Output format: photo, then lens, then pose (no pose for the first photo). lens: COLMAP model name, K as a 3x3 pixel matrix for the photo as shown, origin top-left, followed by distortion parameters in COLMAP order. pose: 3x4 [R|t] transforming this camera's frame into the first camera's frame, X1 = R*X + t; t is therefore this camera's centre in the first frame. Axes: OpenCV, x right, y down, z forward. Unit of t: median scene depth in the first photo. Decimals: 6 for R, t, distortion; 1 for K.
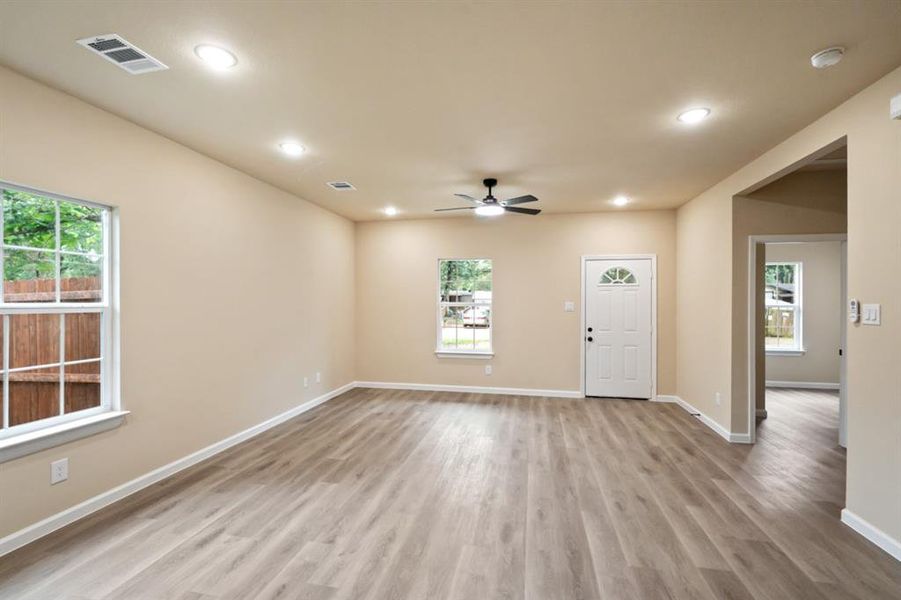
lens RADIAL K [[395.6, 0, 449.9], [0, 395.6, 304.0], [0, 0, 1]] dist [-0.004339, -0.000064]
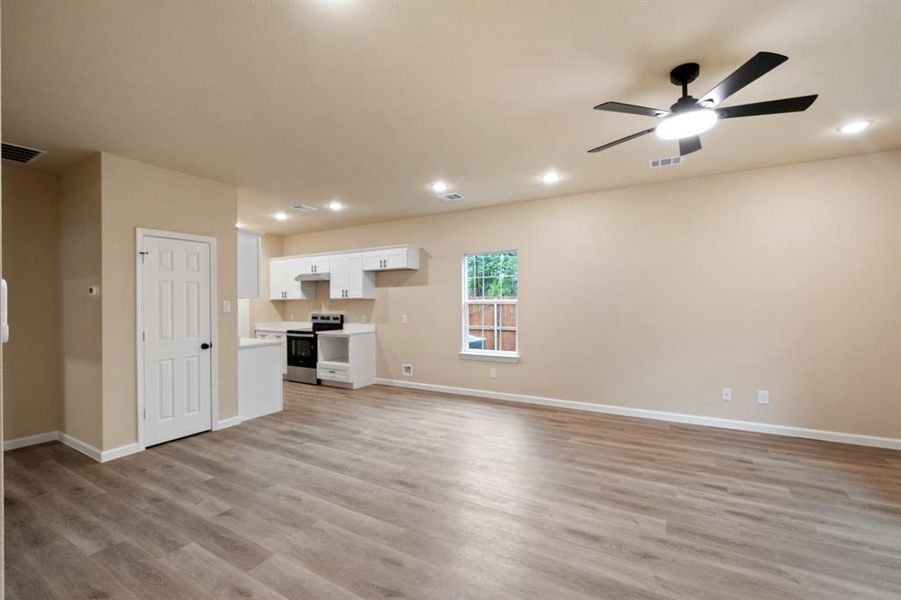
lens RADIAL K [[395.6, 0, 457.0], [0, 395.6, 301.6], [0, 0, 1]] dist [-0.004339, -0.000064]
pose [[-0.311408, 0.001474, -0.950275, 0.716676], [0.001988, 0.999998, 0.000900, 0.003696], [0.950274, -0.001608, -0.311410, 0.869590]]
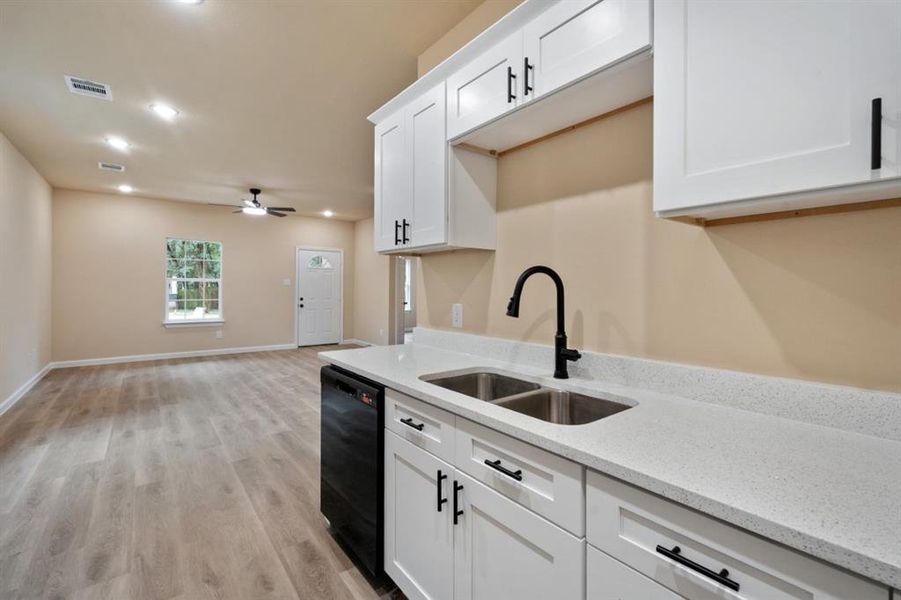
lens RADIAL K [[395.6, 0, 446.9], [0, 395.6, 287.7], [0, 0, 1]] dist [-0.004339, -0.000064]
pose [[0.653770, 0.005033, 0.756676, -0.512540], [-0.002386, 0.999987, -0.004590, 0.040722], [-0.756689, 0.001195, 0.653773, -0.430050]]
